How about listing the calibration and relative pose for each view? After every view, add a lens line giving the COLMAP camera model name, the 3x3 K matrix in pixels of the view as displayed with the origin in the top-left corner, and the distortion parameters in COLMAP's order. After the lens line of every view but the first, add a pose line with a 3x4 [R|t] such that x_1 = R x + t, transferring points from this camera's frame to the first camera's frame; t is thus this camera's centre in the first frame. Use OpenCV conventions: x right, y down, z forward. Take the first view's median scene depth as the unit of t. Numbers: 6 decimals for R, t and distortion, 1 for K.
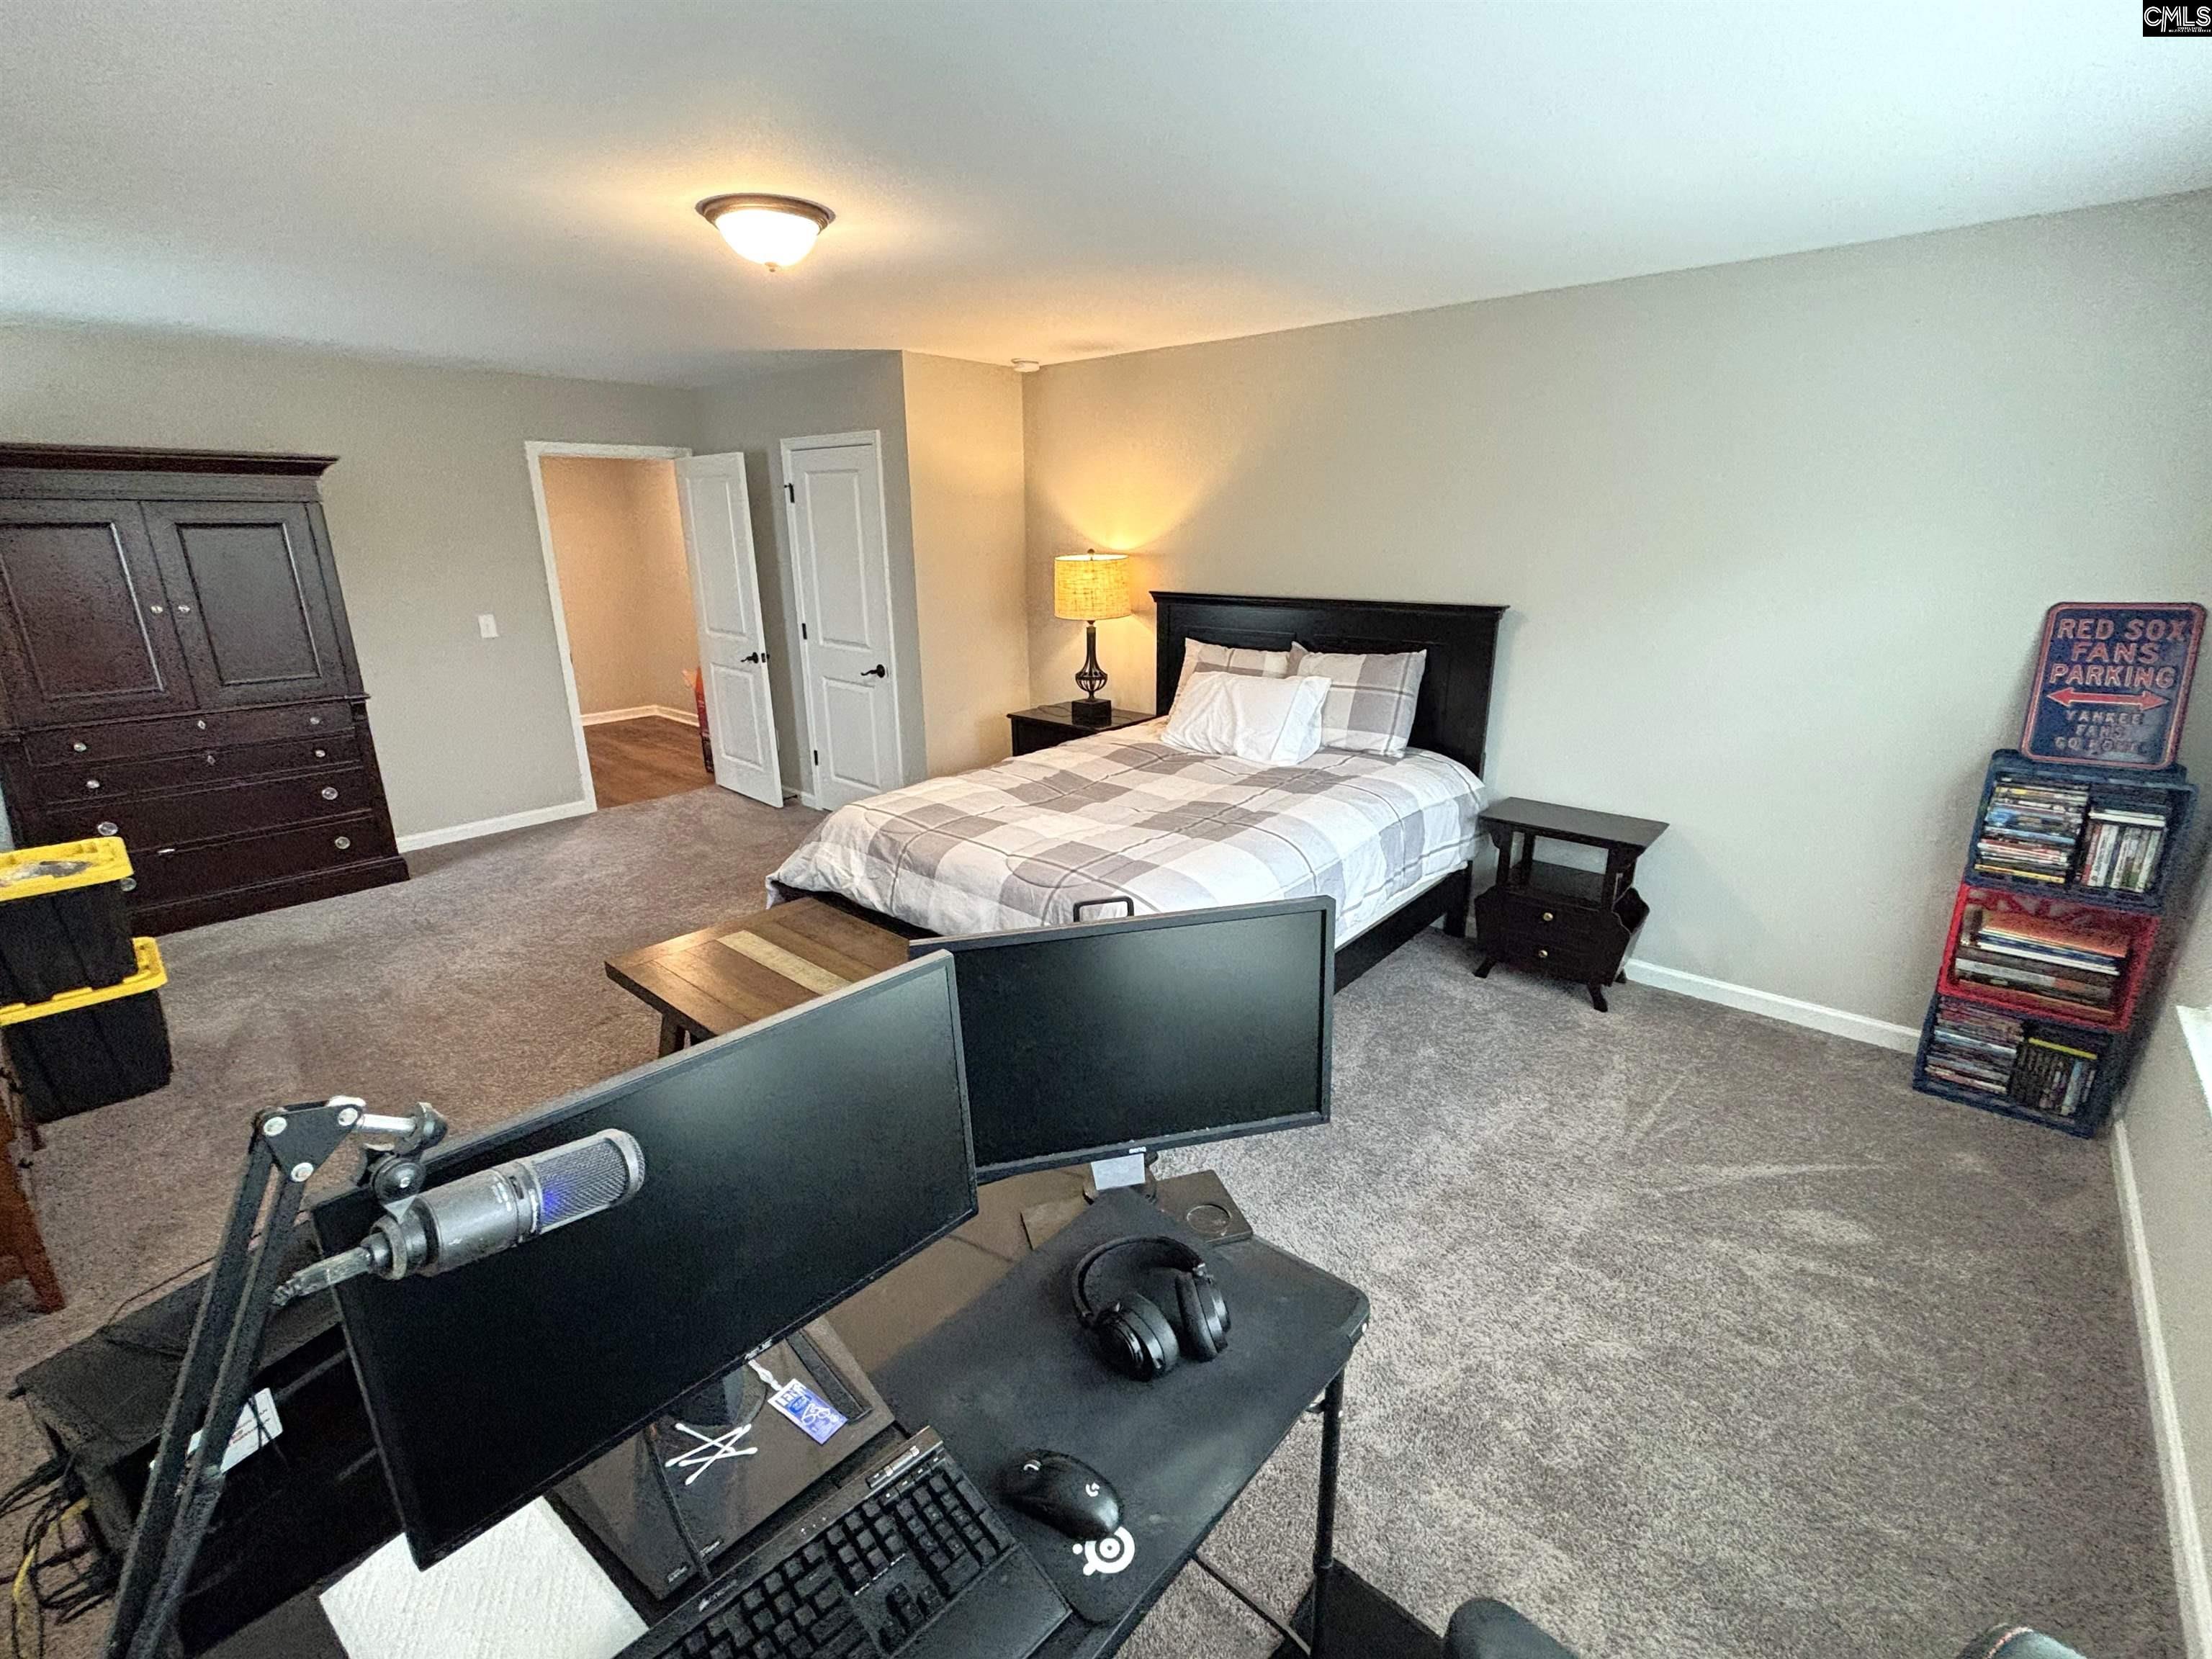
lens RADIAL K [[972.7, 0, 1099.9], [0, 972.7, 825.3], [0, 0, 1]] dist [-0.000140, 0.000048]
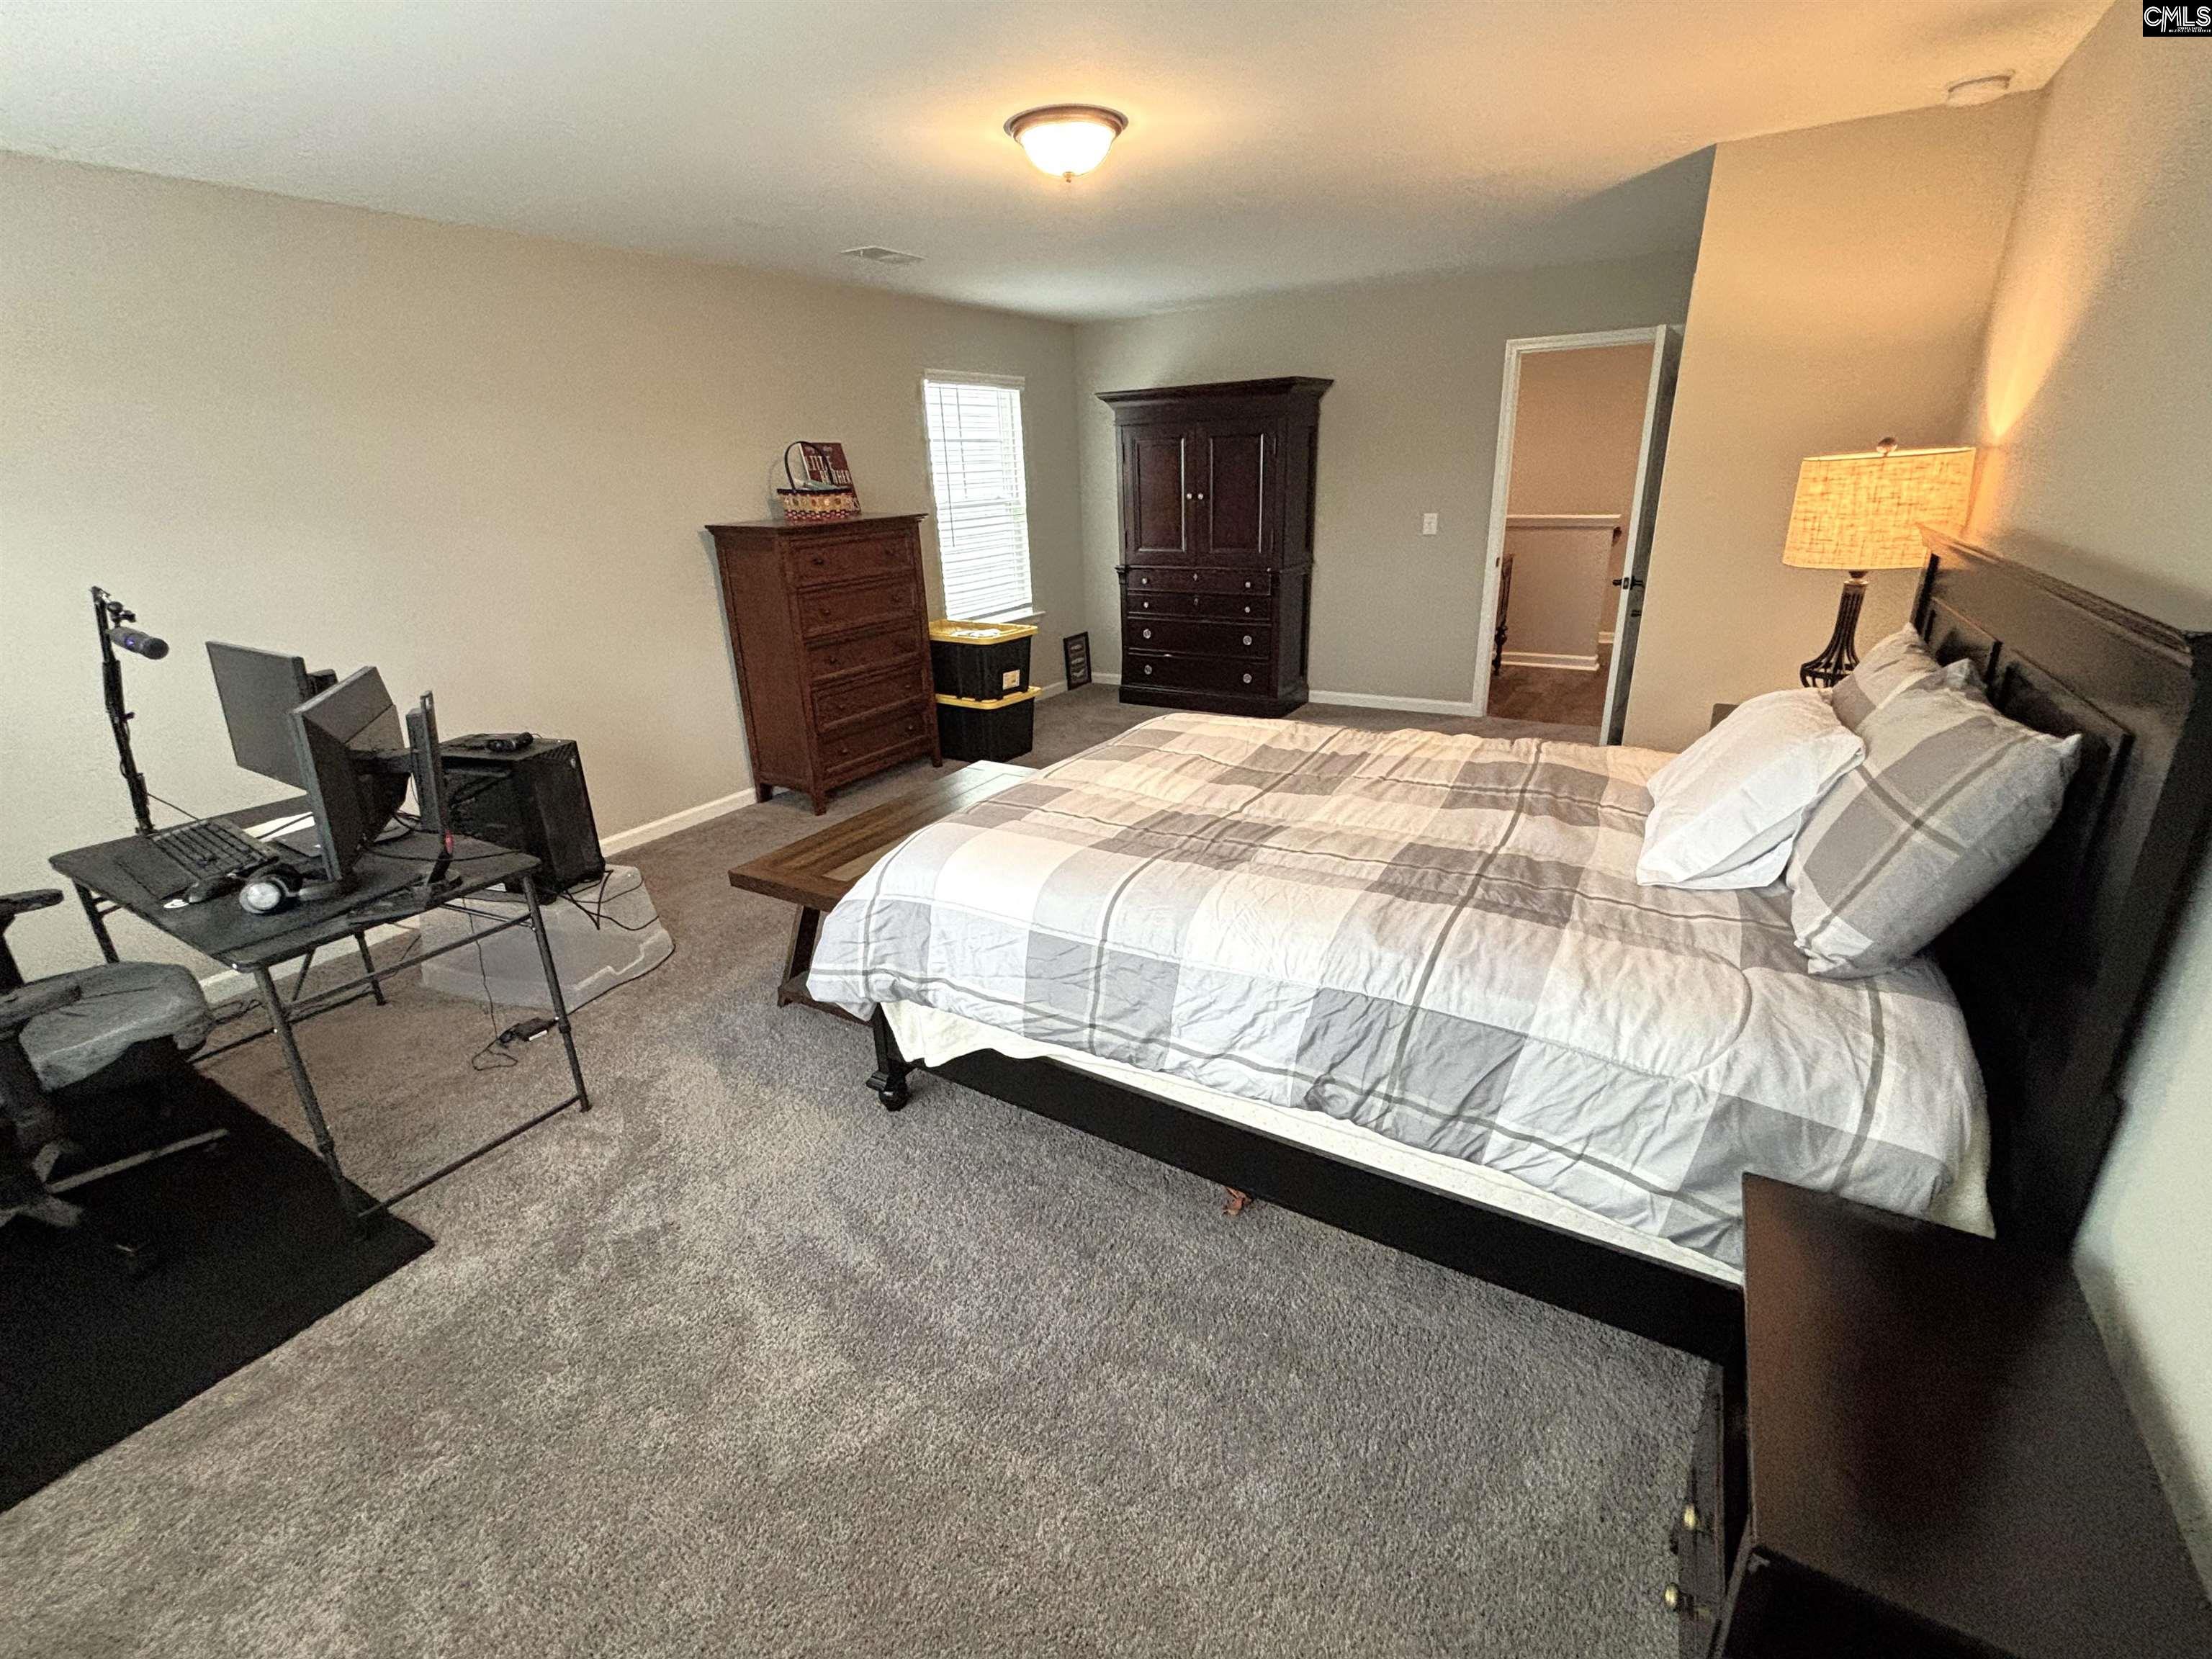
lens RADIAL K [[972.7, 0, 1099.9], [0, 972.7, 825.3], [0, 0, 1]] dist [-0.000140, 0.000048]
pose [[0.178786, 0.341224, -0.922823, 0.500506], [-0.255067, 0.921943, 0.291483, -0.135813], [0.950251, 0.183268, 0.251866, 0.506546]]
